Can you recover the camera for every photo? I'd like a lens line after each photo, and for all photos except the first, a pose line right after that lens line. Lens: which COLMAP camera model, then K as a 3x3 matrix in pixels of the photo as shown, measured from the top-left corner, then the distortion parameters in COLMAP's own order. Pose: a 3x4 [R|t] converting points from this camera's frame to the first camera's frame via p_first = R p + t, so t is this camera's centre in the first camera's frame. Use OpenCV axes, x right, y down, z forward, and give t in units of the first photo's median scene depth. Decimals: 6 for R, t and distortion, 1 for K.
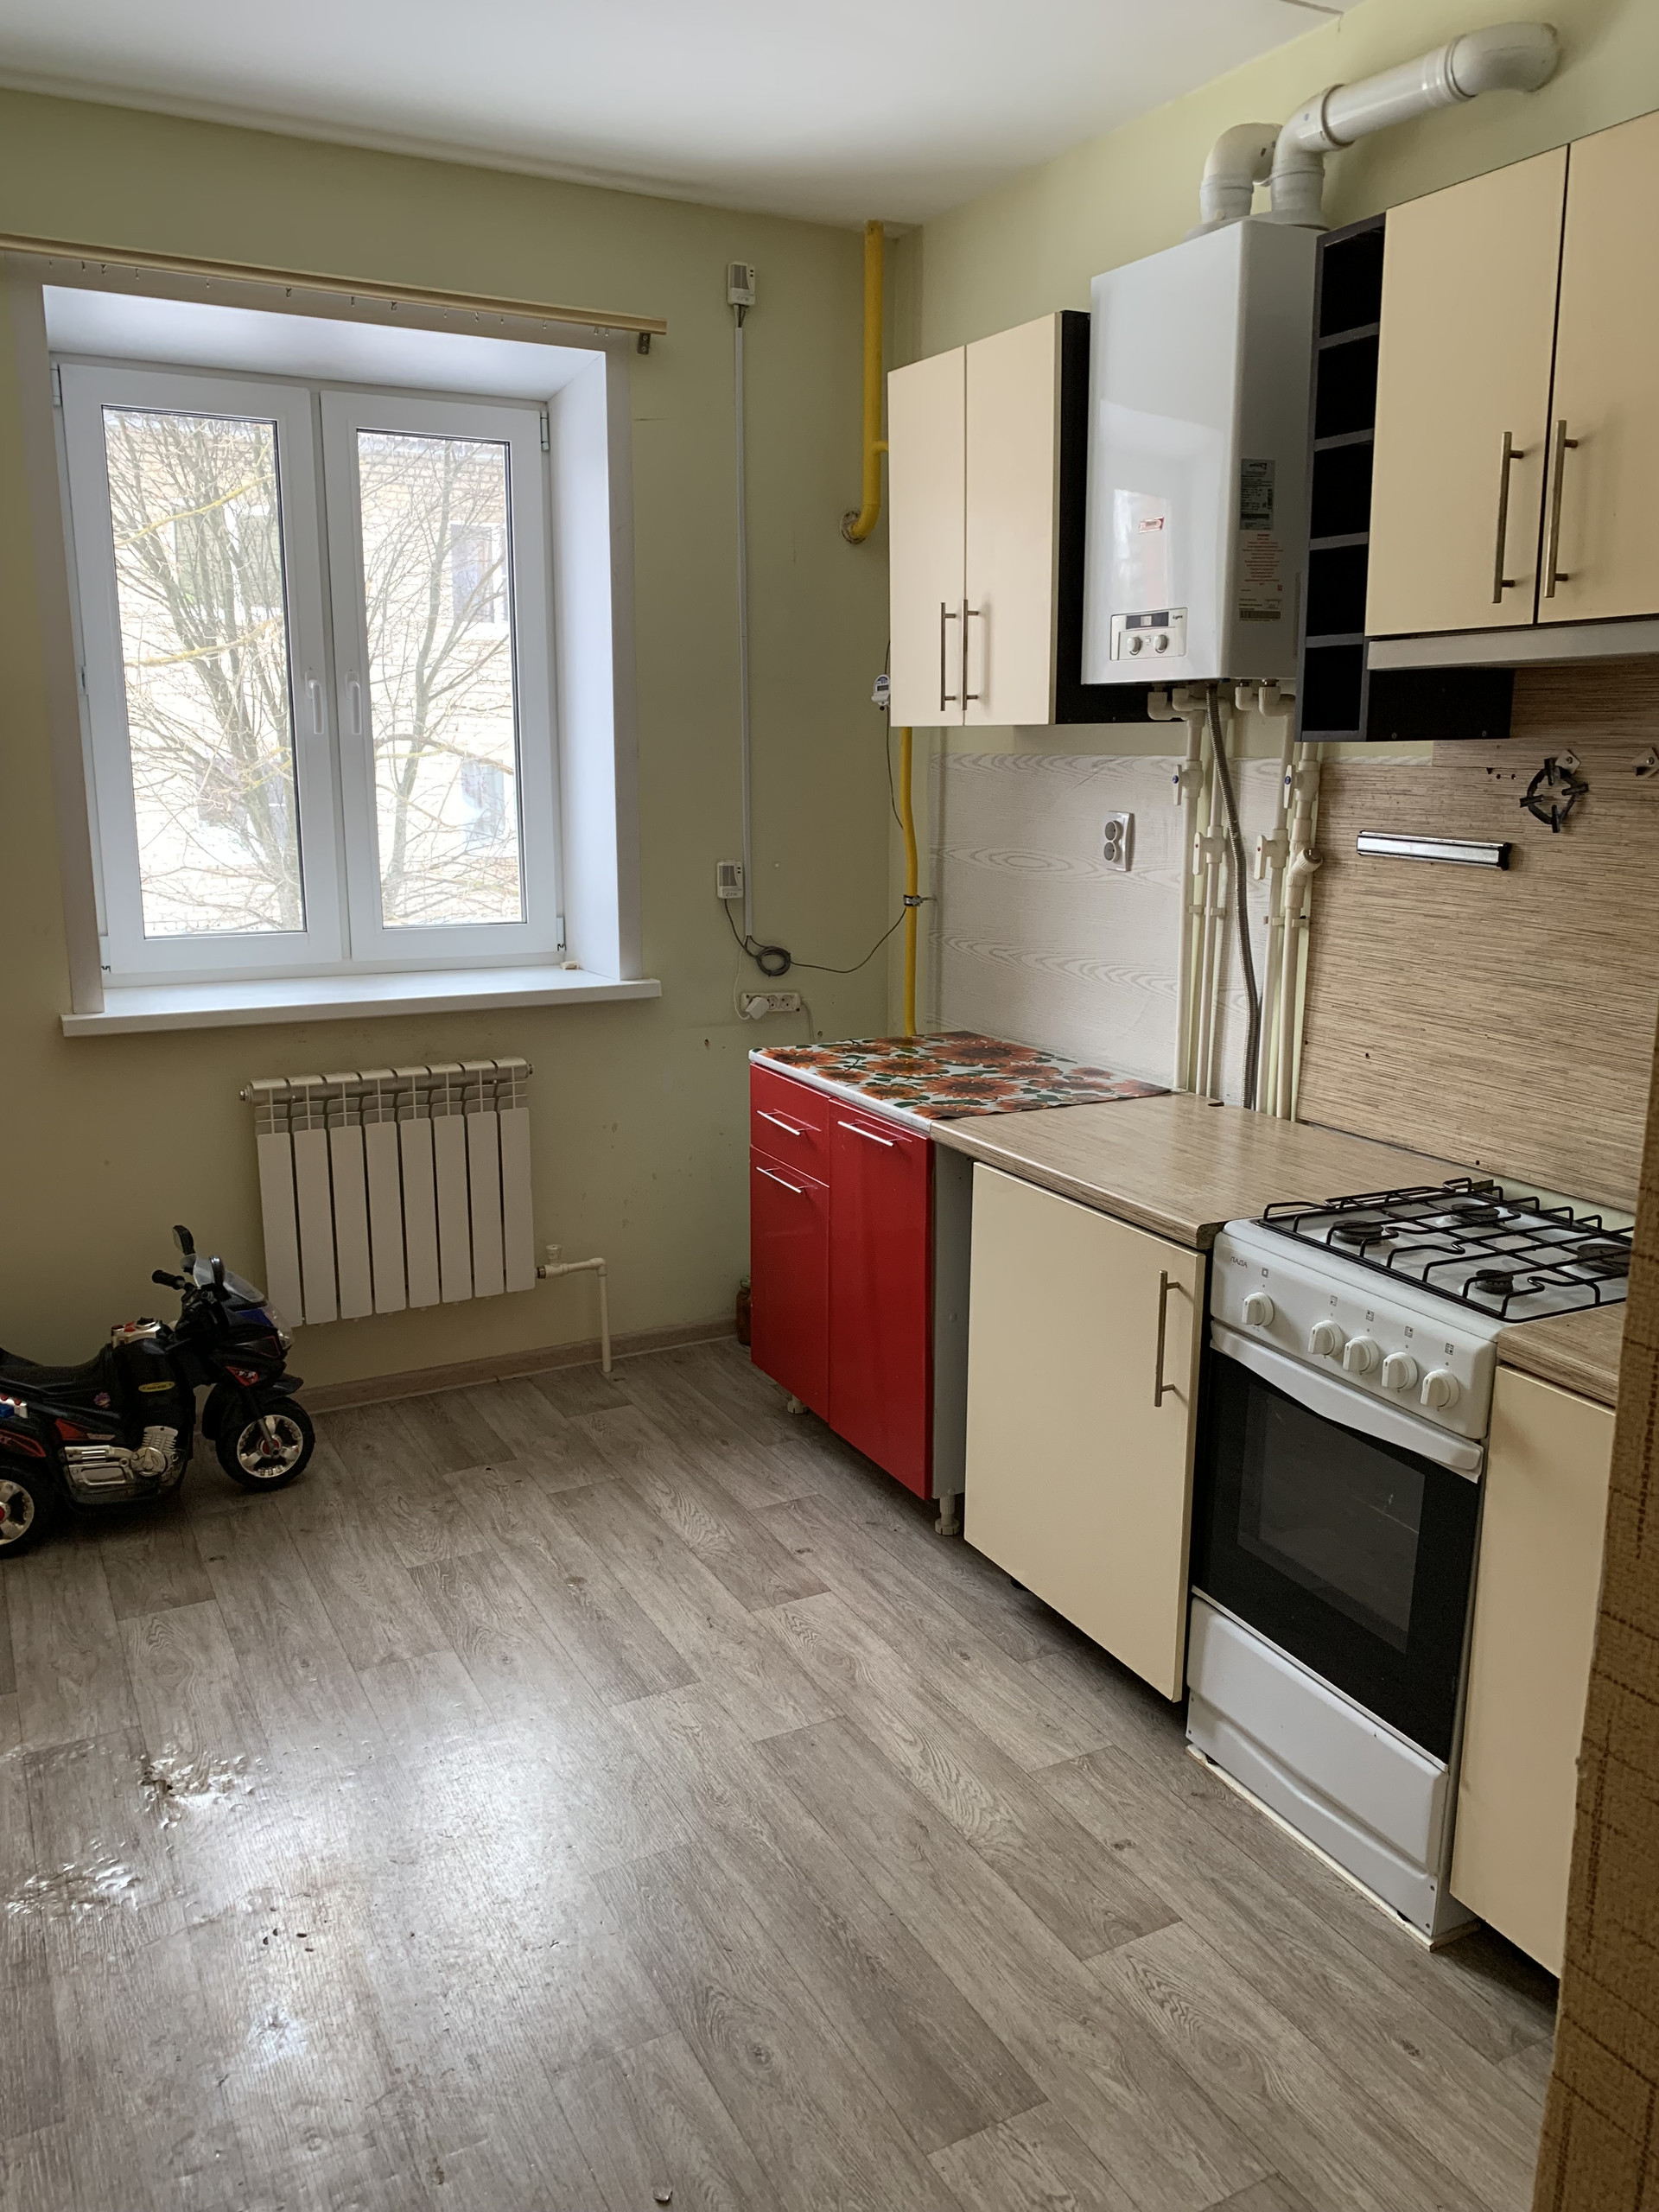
lens RADIAL K [[1666.1, 0, 814.0], [0, 1666.1, 1109.7], [0, 0, 1]] dist [0.031836, -0.042357]
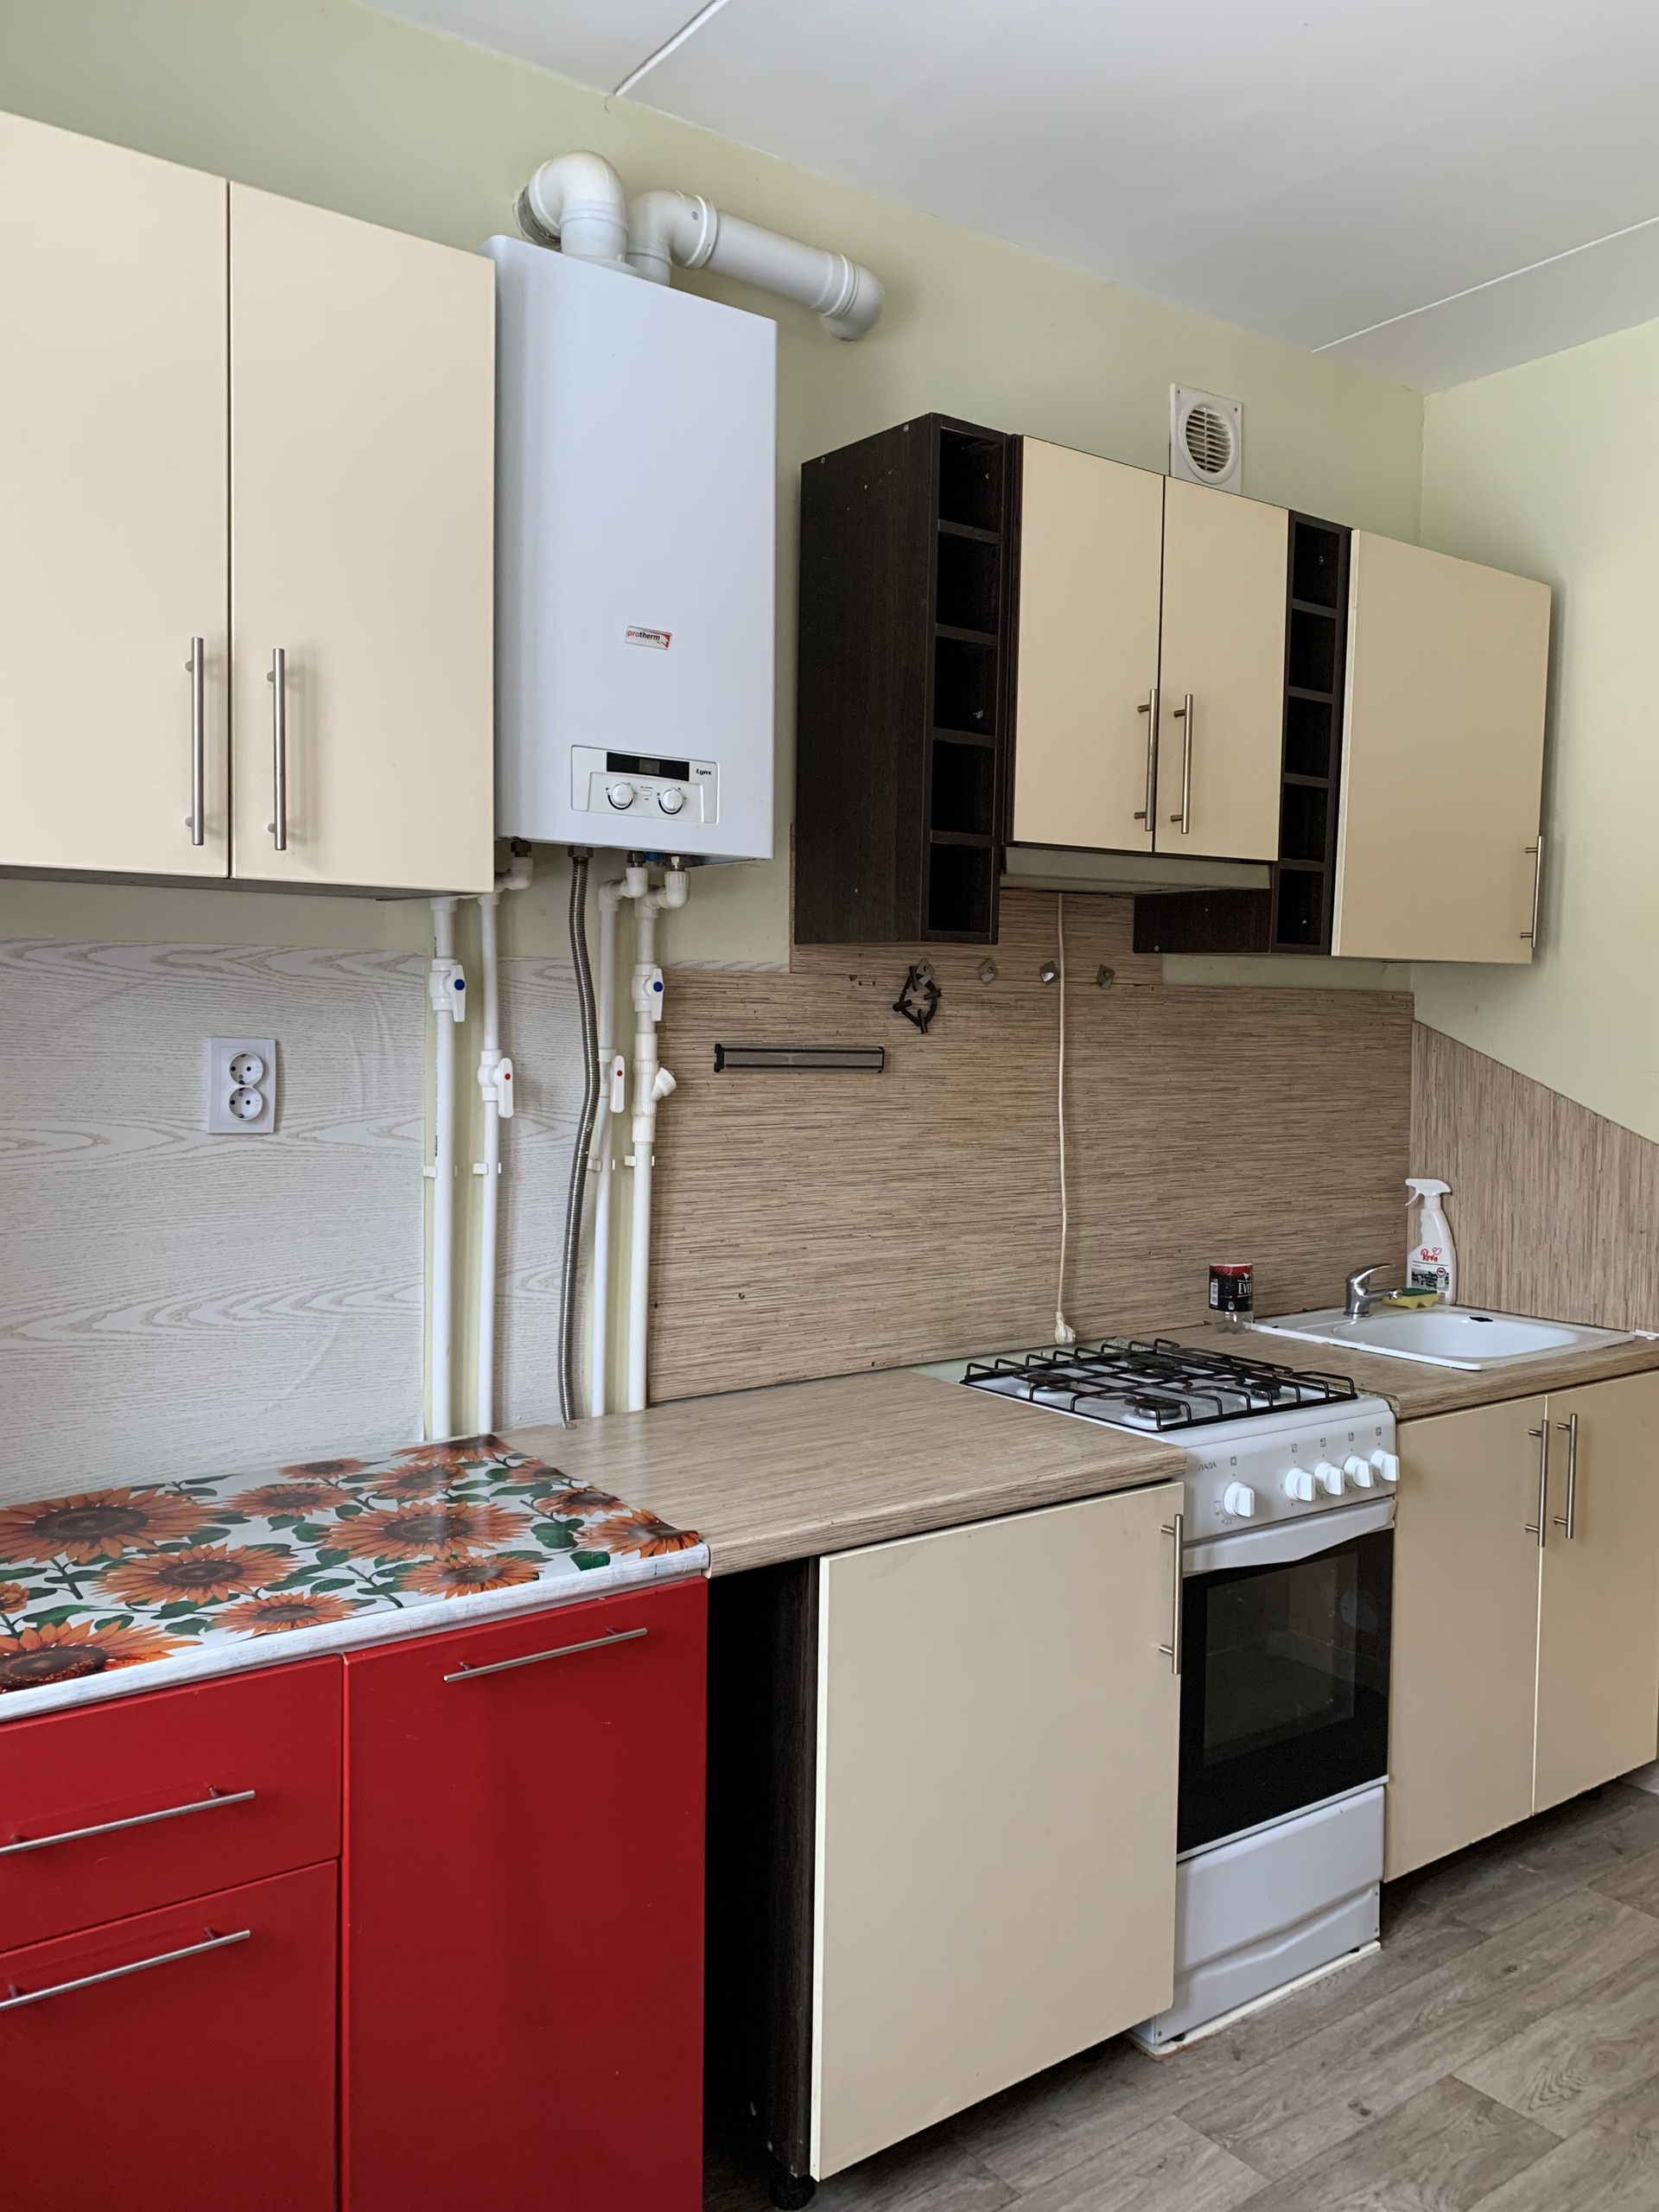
lens RADIAL K [[1666.1, 0, 830.9], [0, 1666.1, 1093.0], [0, 0, 1]] dist [0.031836, -0.042357]
pose [[-0.156161, -0.049588, 0.986486, -0.587965], [0.203026, 0.975802, 0.081190, -0.218002], [-0.966641, 0.212961, -0.142314, 1.166781]]
